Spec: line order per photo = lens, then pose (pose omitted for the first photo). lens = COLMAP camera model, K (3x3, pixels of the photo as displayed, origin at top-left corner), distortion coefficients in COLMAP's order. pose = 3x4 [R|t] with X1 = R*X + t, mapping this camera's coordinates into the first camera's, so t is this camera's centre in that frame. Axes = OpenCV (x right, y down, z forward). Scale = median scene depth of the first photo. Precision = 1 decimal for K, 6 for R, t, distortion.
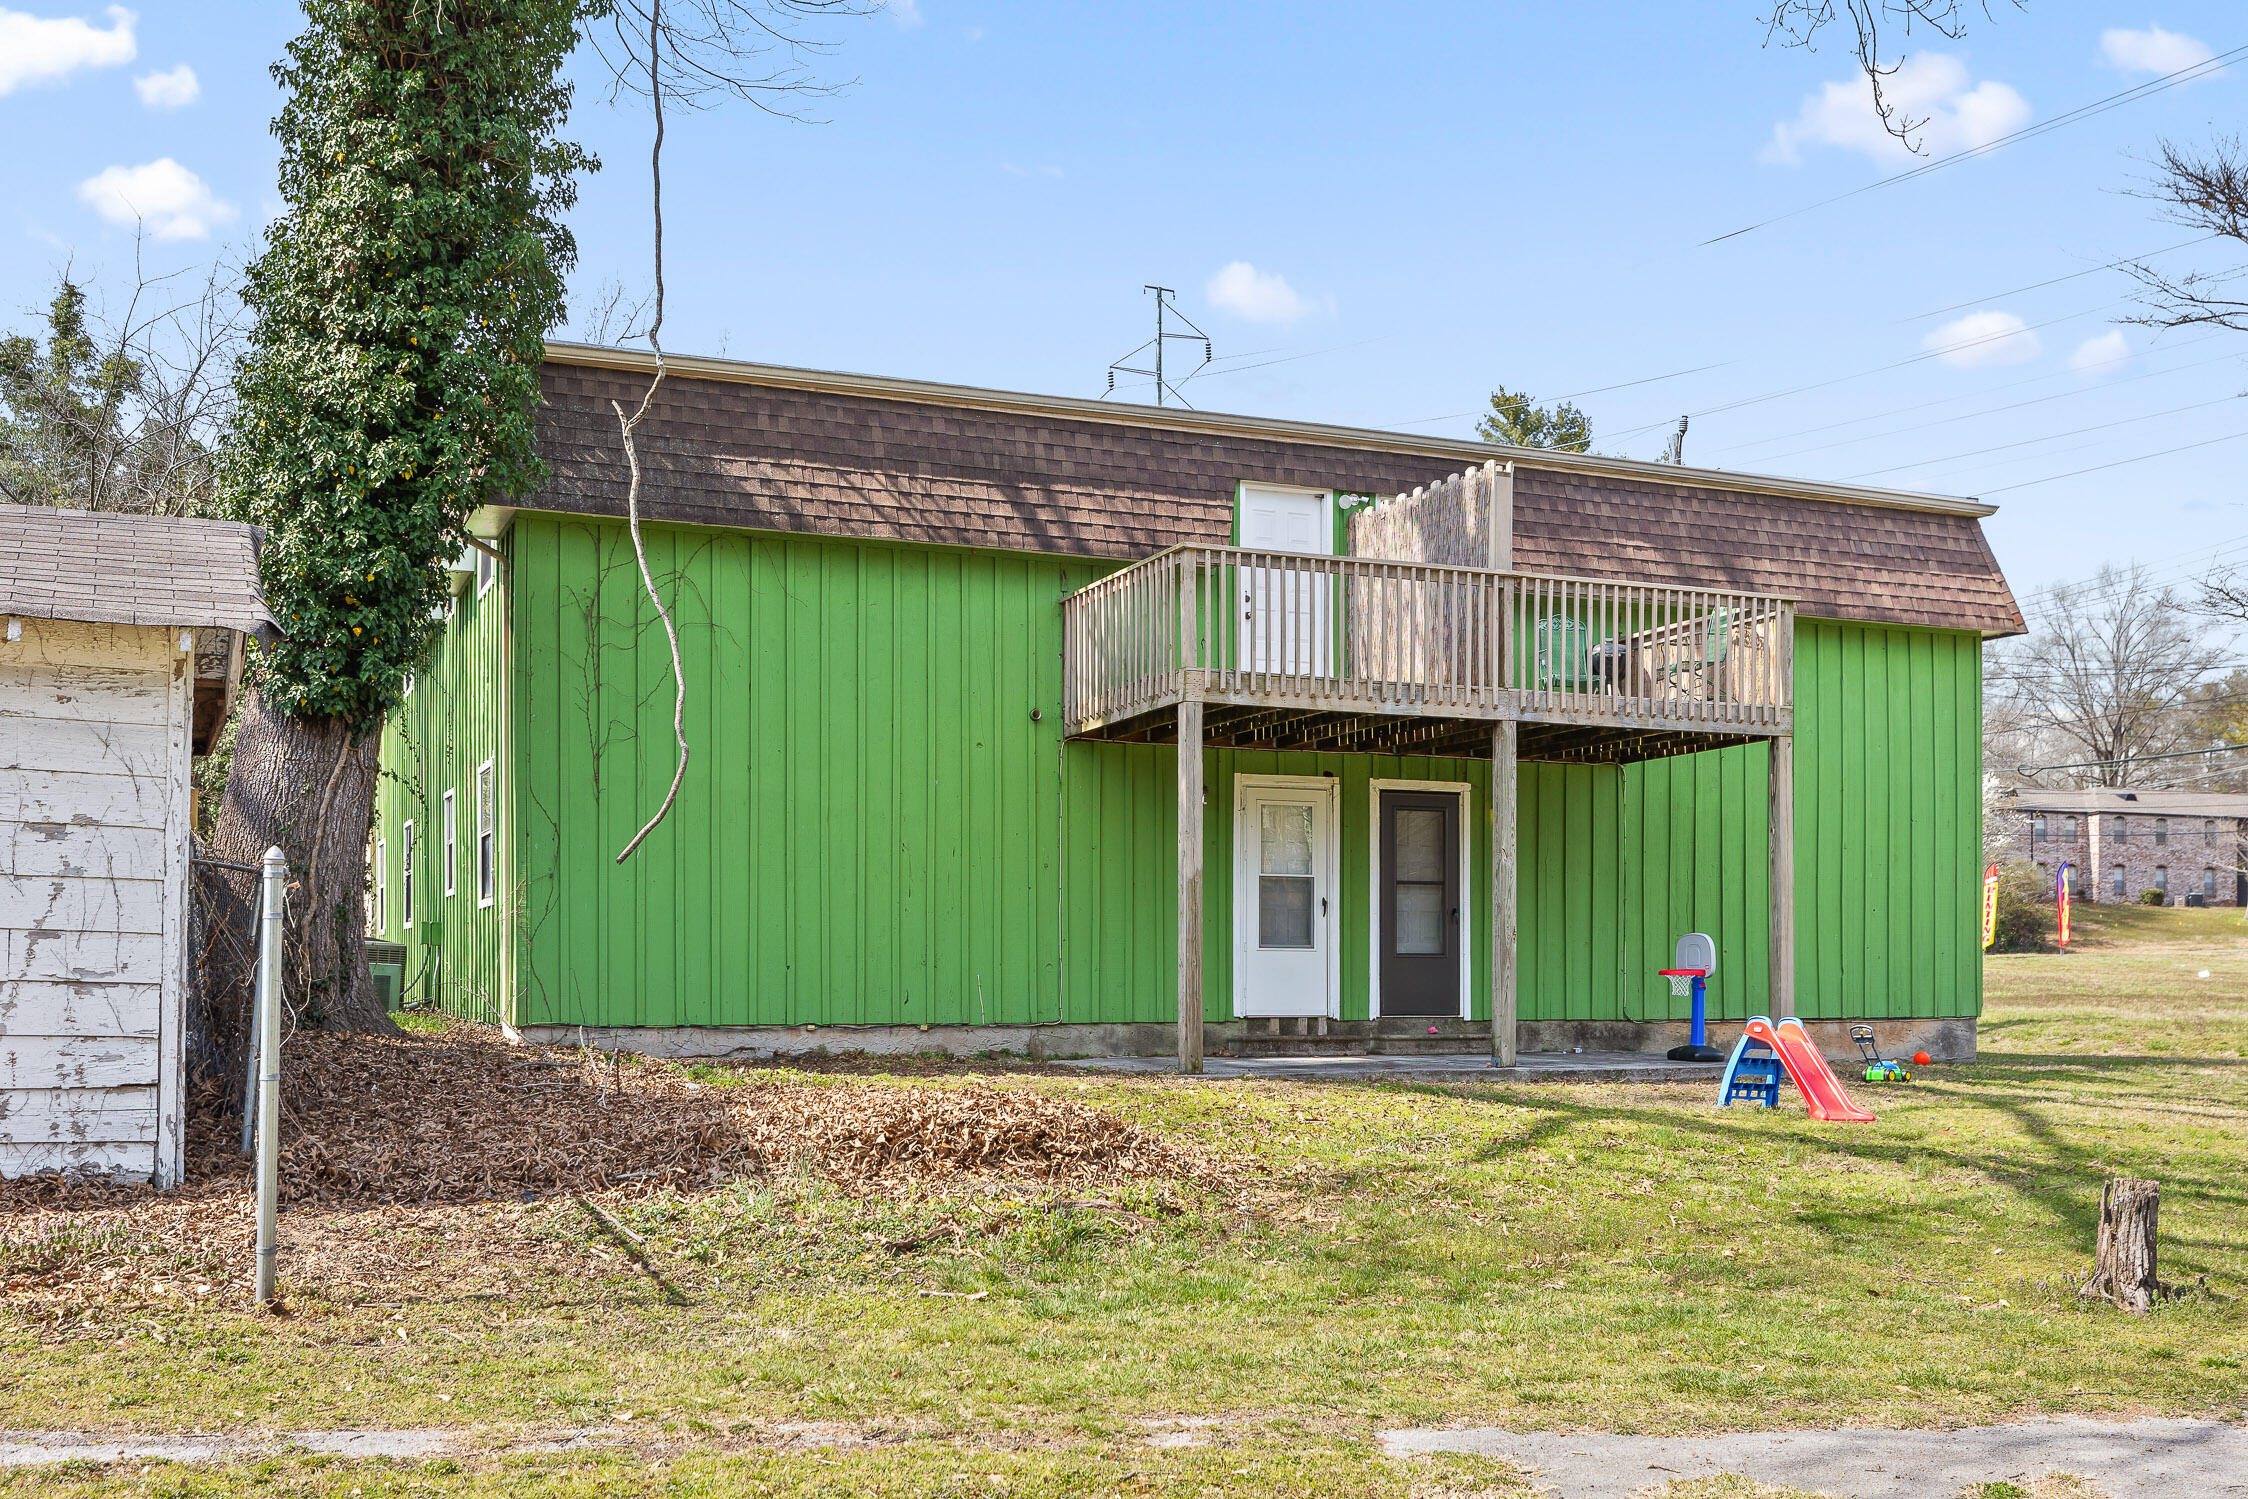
lens RADIAL K [[2294.5, 0, 1111.5], [0, 2294.5, 734.5], [0, 0, 1]] dist [0.017993, 0.000000]
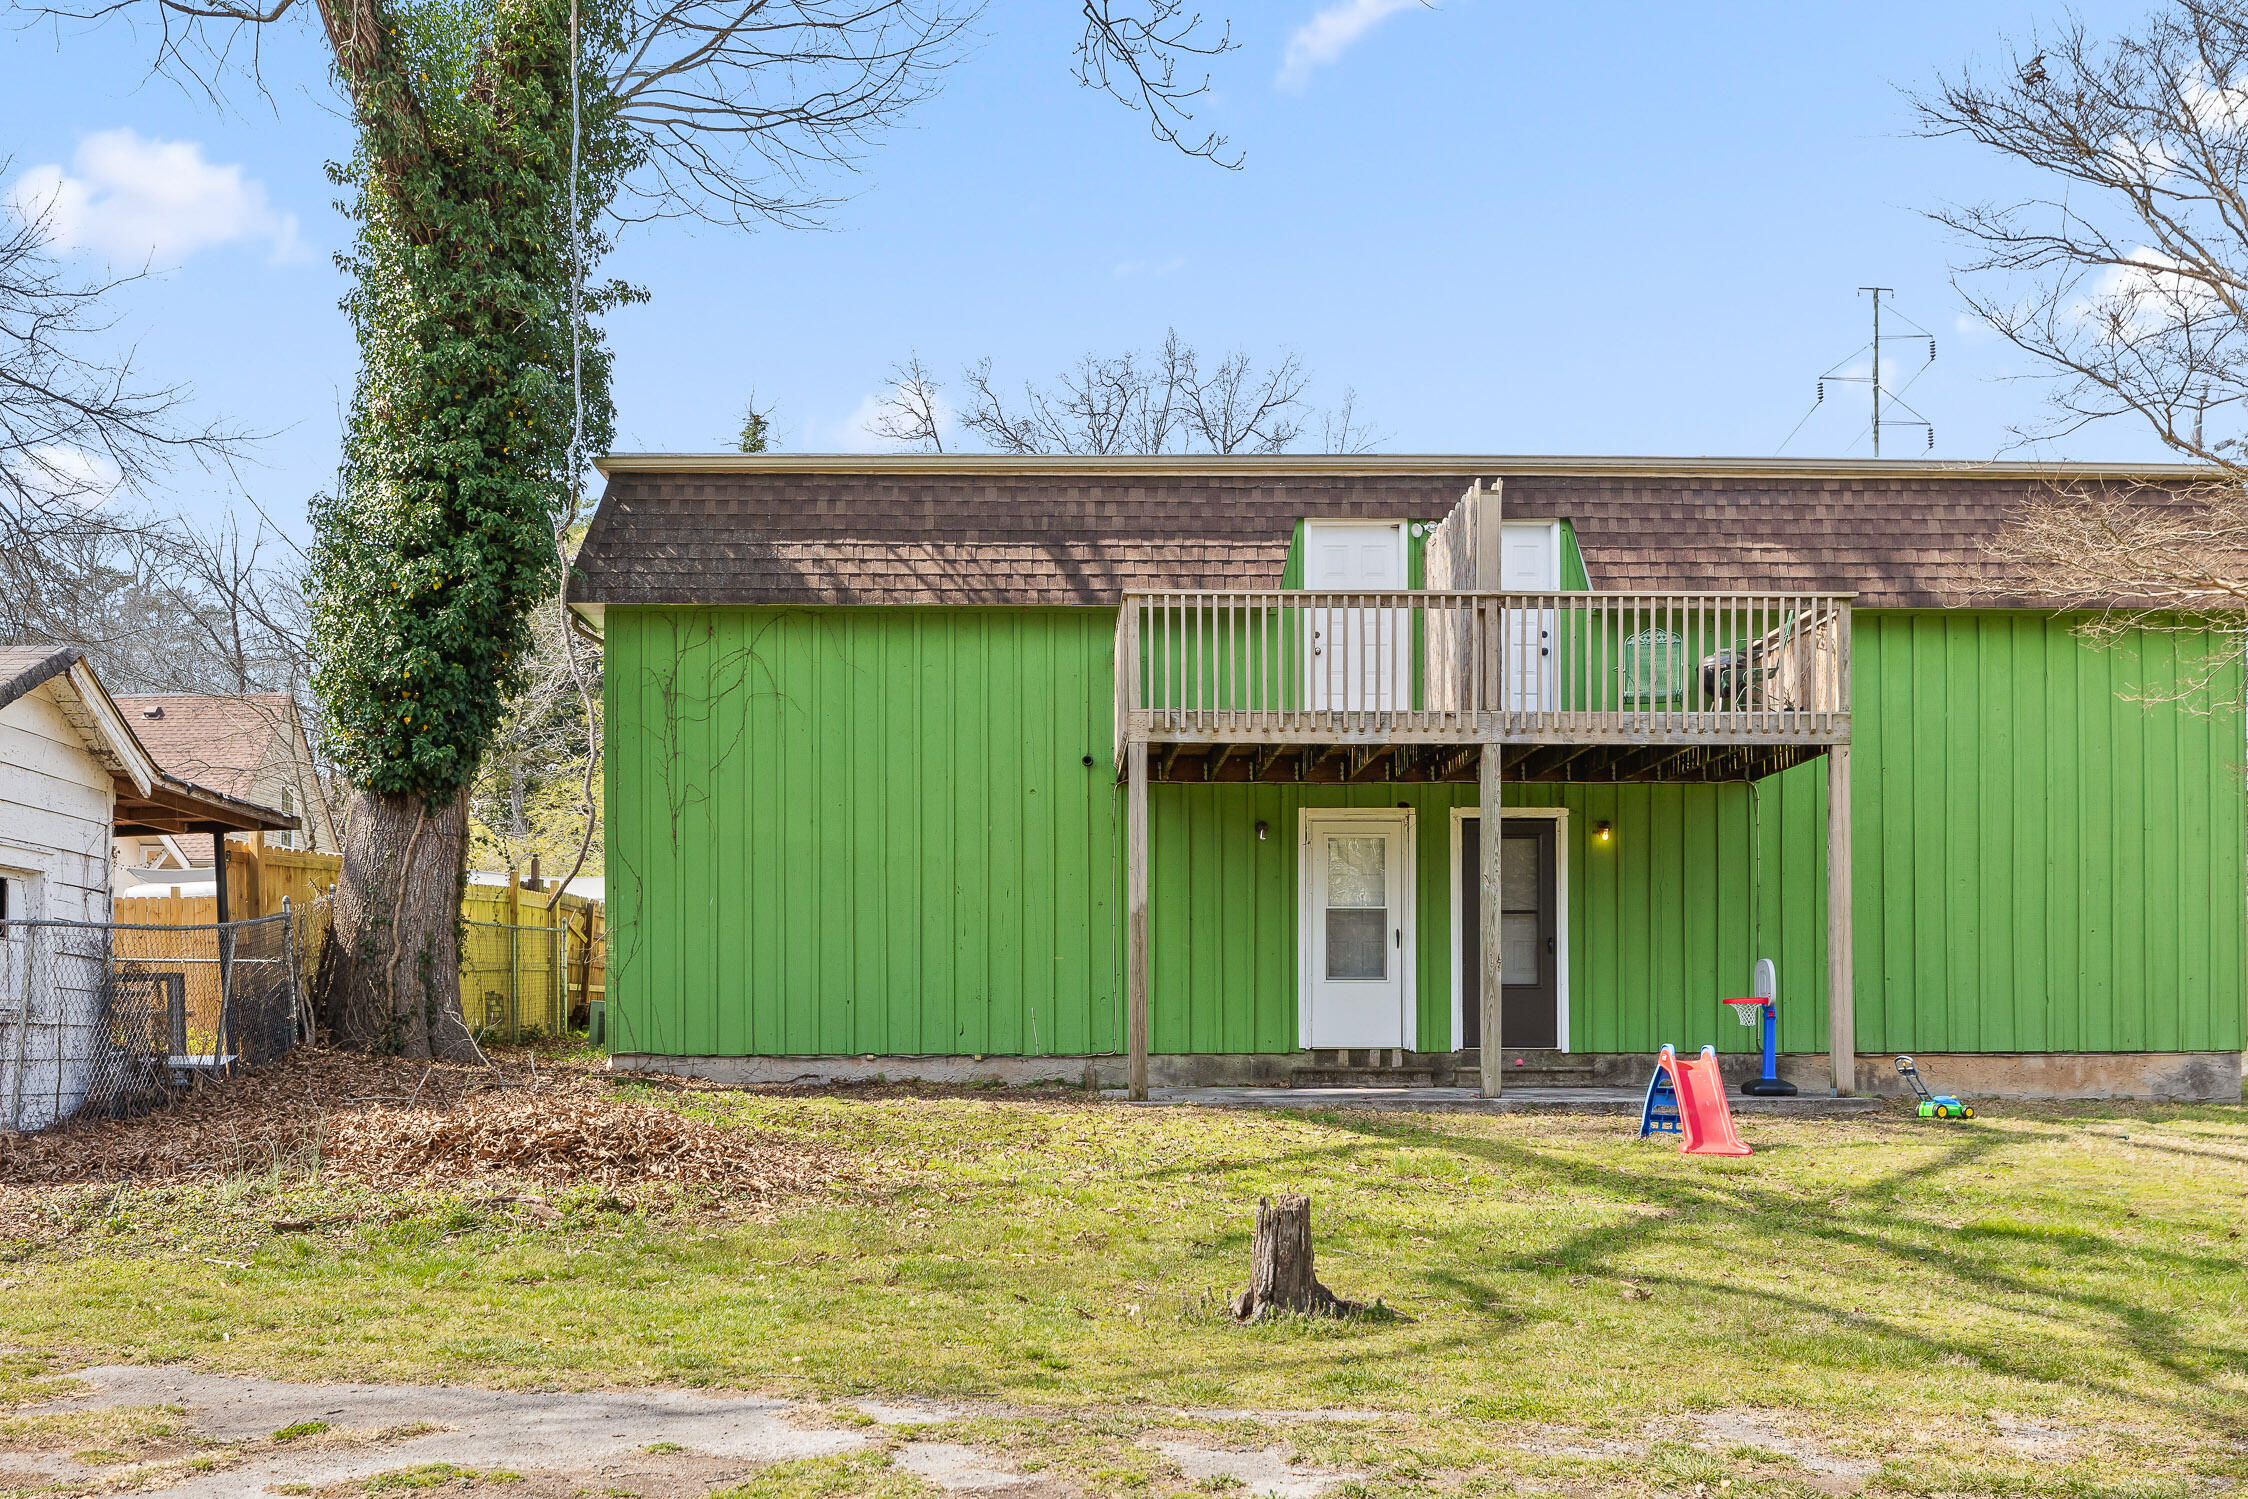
lens RADIAL K [[2294.5, 0, 1099.2], [0, 2294.5, 767.2], [0, 0, 1]] dist [0.017993, 0.000000]
pose [[0.924598, -0.046838, -0.378055, 0.368373], [0.044259, 0.998900, -0.015512, 0.011109], [0.378365, -0.002390, 0.925653, 0.029603]]
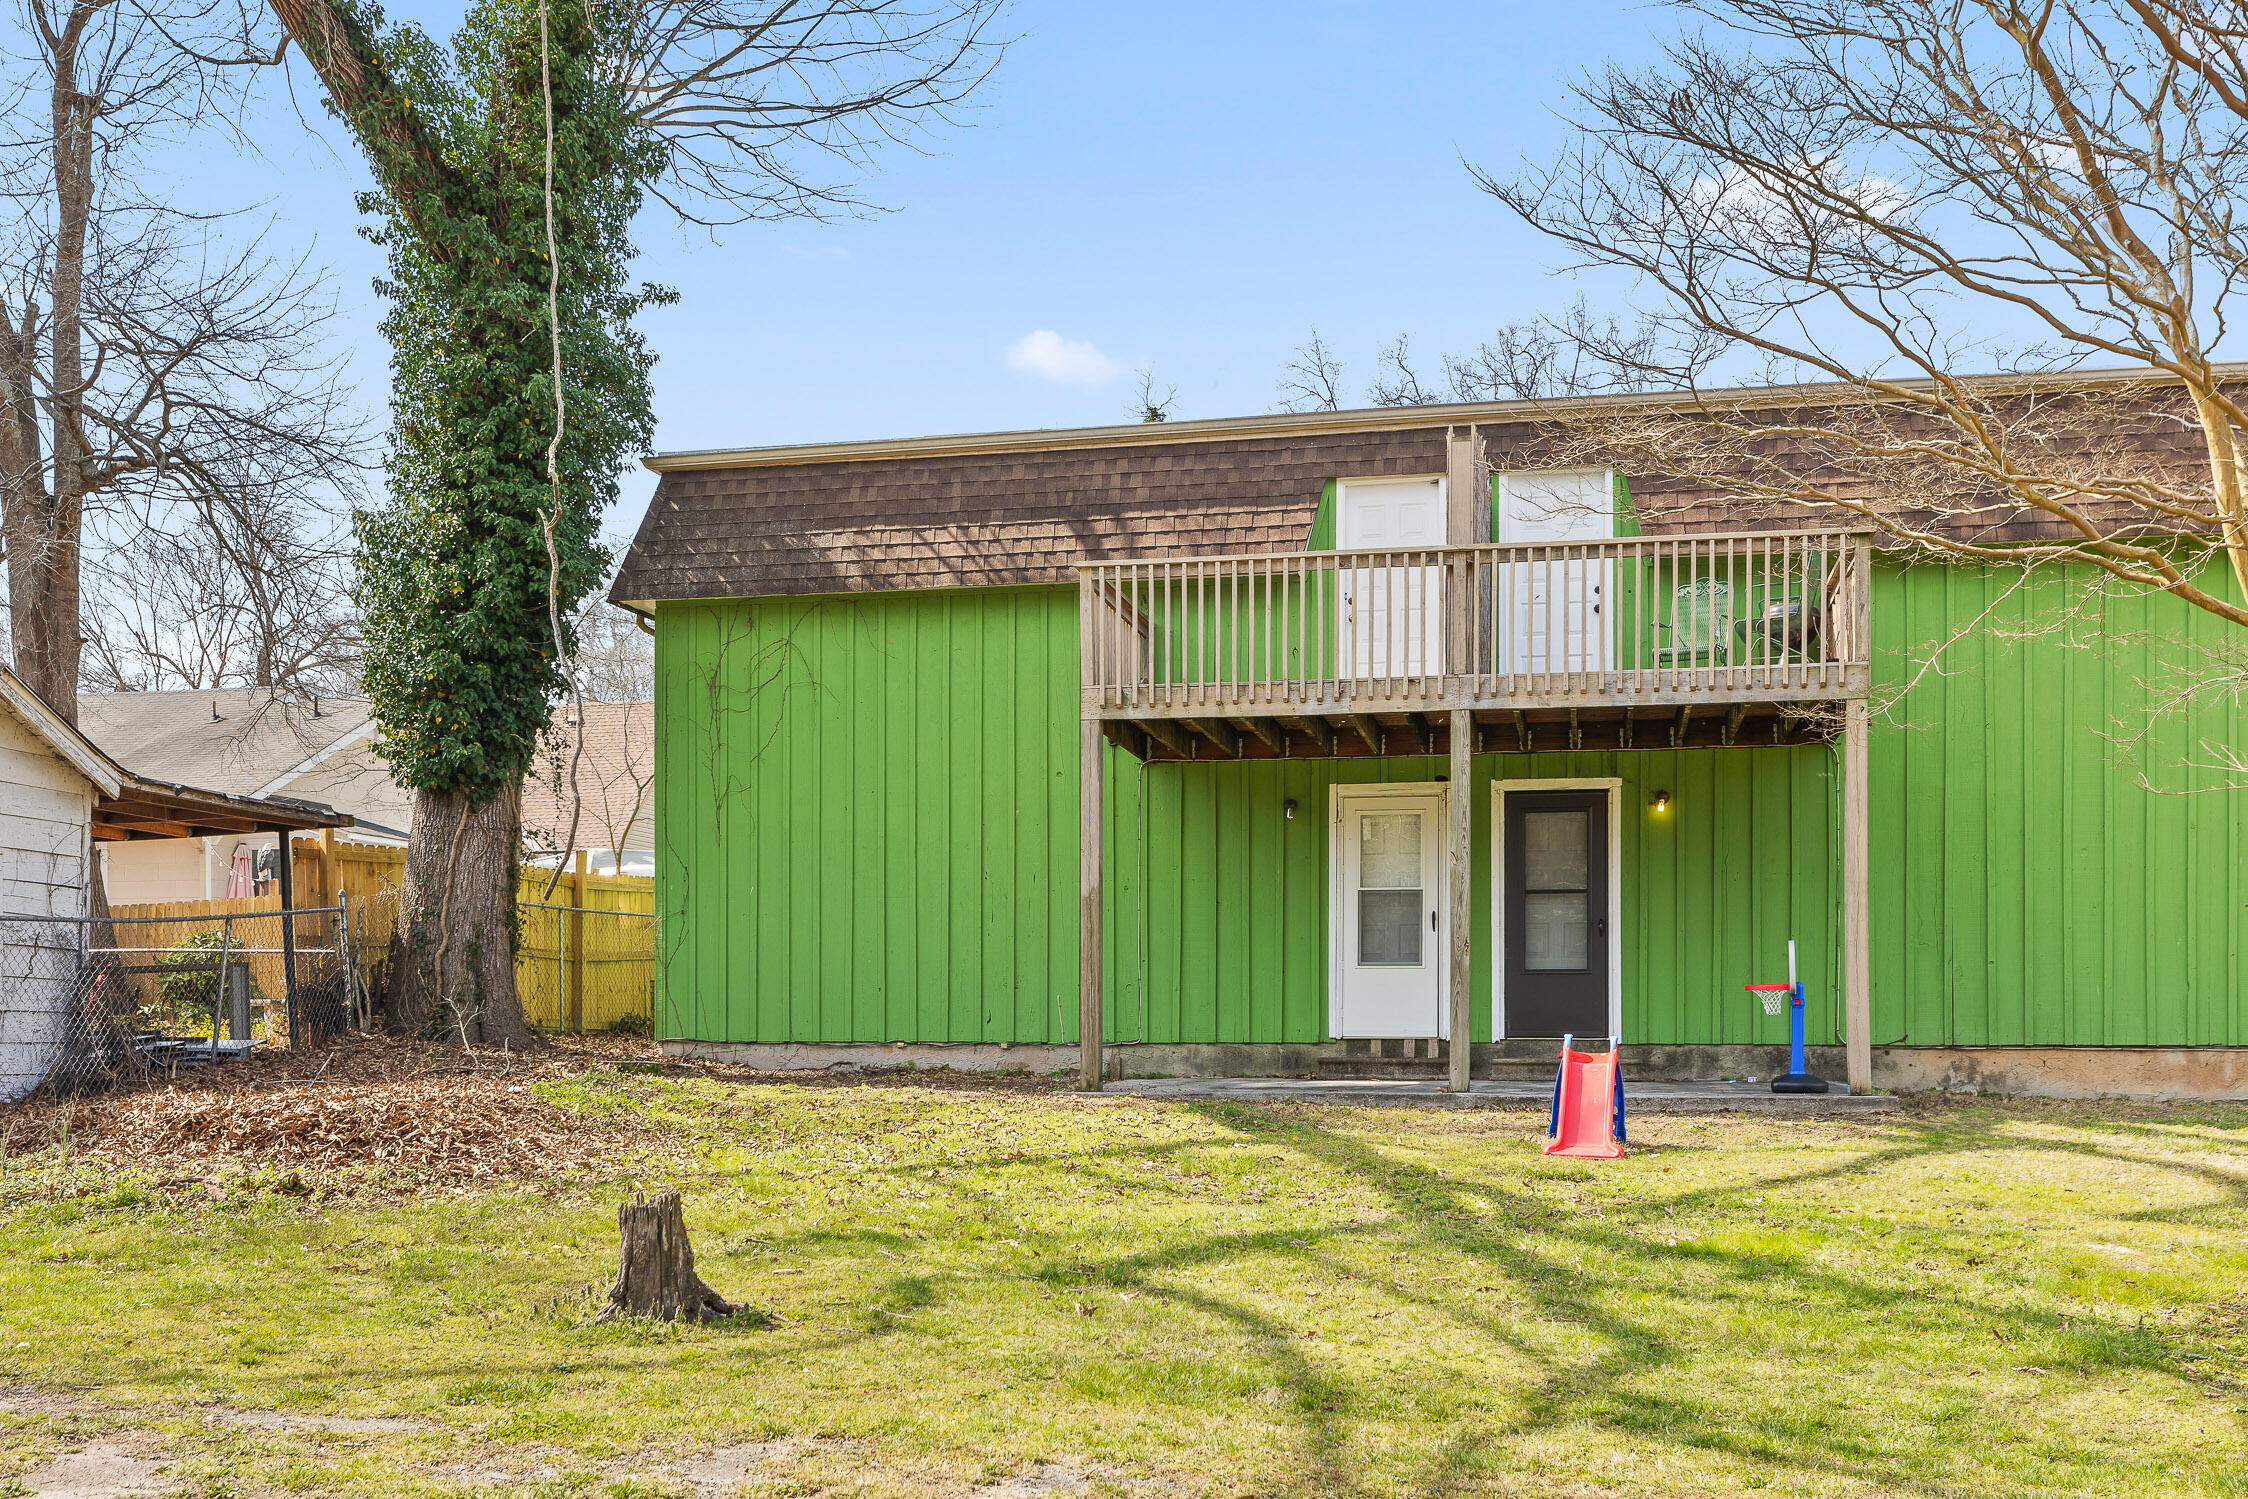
lens RADIAL K [[2294.5, 0, 1094.5], [0, 2294.5, 763.1], [0, 0, 1]] dist [0.017993, 0.000000]
pose [[0.800093, -0.067916, -0.596019, 0.566940], [0.065192, 0.997530, -0.026155, 0.027678], [0.596323, -0.017929, 0.802544, 0.176263]]
